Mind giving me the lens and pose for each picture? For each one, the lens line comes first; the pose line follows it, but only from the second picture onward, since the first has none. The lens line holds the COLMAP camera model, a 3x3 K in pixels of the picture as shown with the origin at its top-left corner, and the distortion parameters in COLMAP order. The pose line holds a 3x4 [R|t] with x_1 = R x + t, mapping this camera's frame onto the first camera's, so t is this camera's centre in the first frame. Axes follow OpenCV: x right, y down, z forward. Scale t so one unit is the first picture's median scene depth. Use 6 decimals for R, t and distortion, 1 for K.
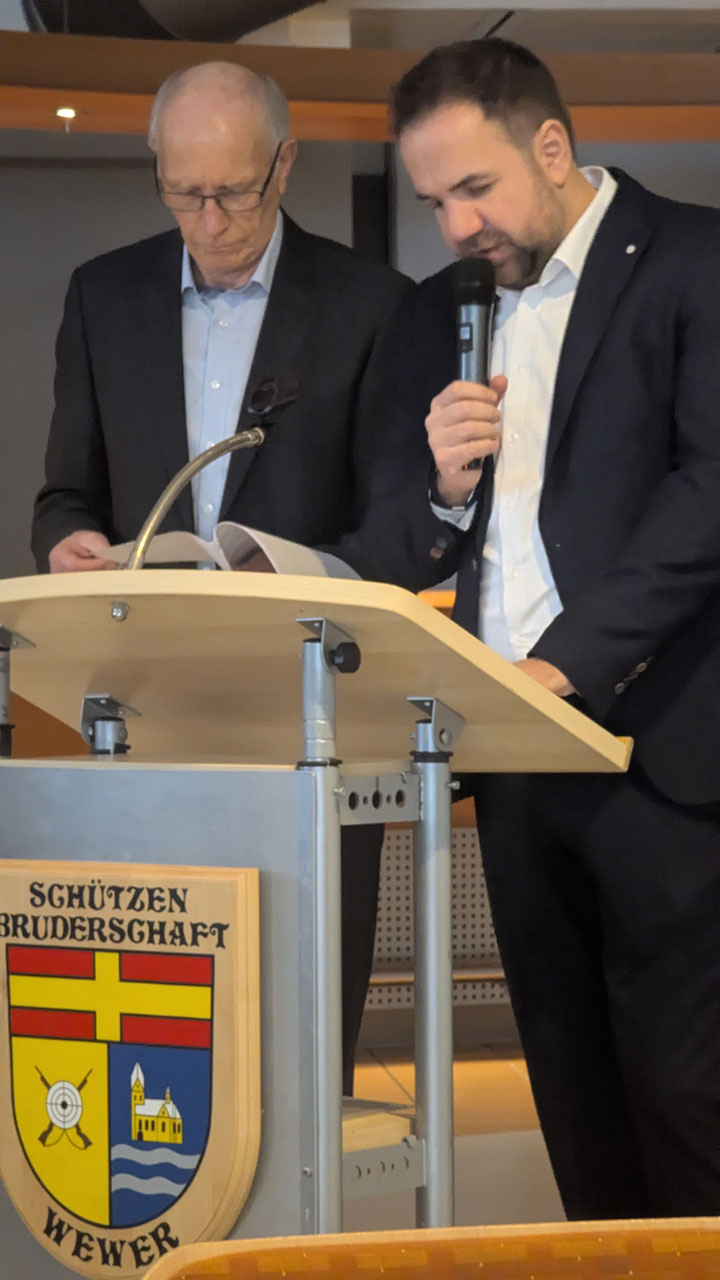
lens RADIAL K [[4521.8, 0, 360.0], [0, 4521.8, 640.0], [0, 0, 1]] dist [0.174682, 0.797471]
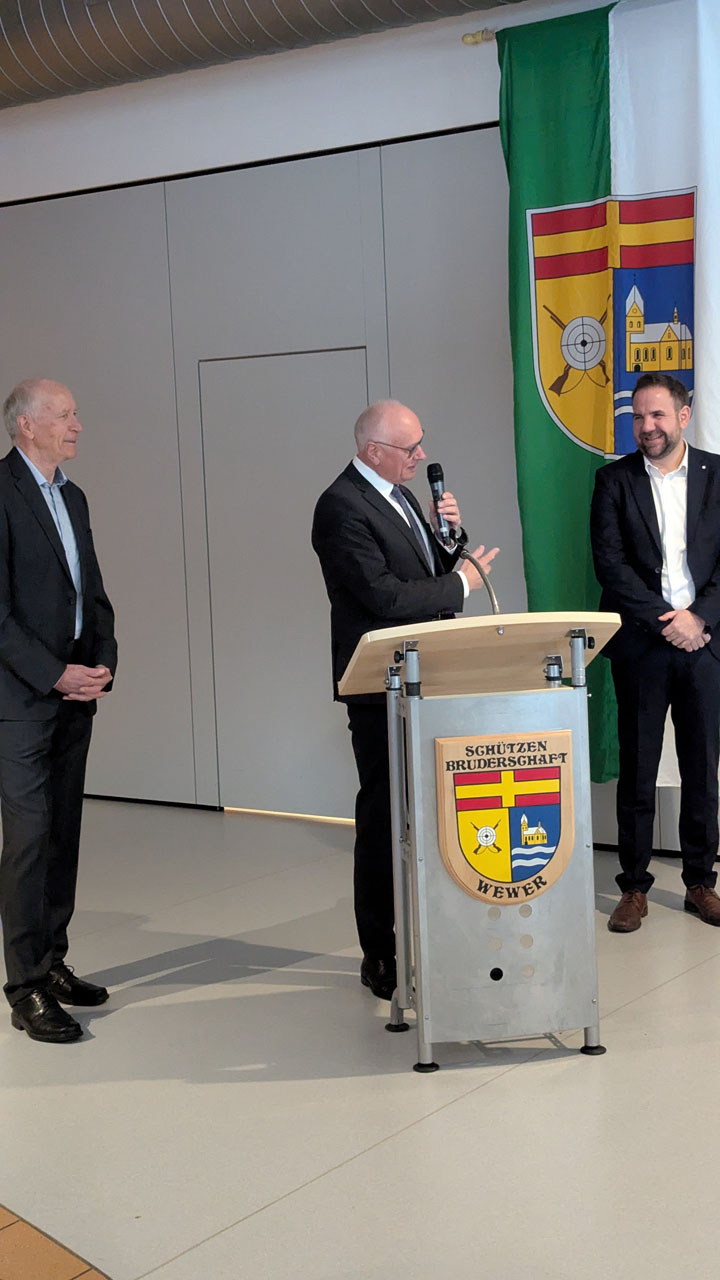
lens RADIAL K [[1800.2, 0, 360.0], [0, 1800.2, 640.0], [0, 0, 1]] dist [0.239953, -1.149171]
pose [[0.649510, -0.080298, 0.756101, -0.837276], [0.041220, 0.996664, 0.070436, -0.073021], [-0.759235, -0.014583, 0.650653, 0.430527]]
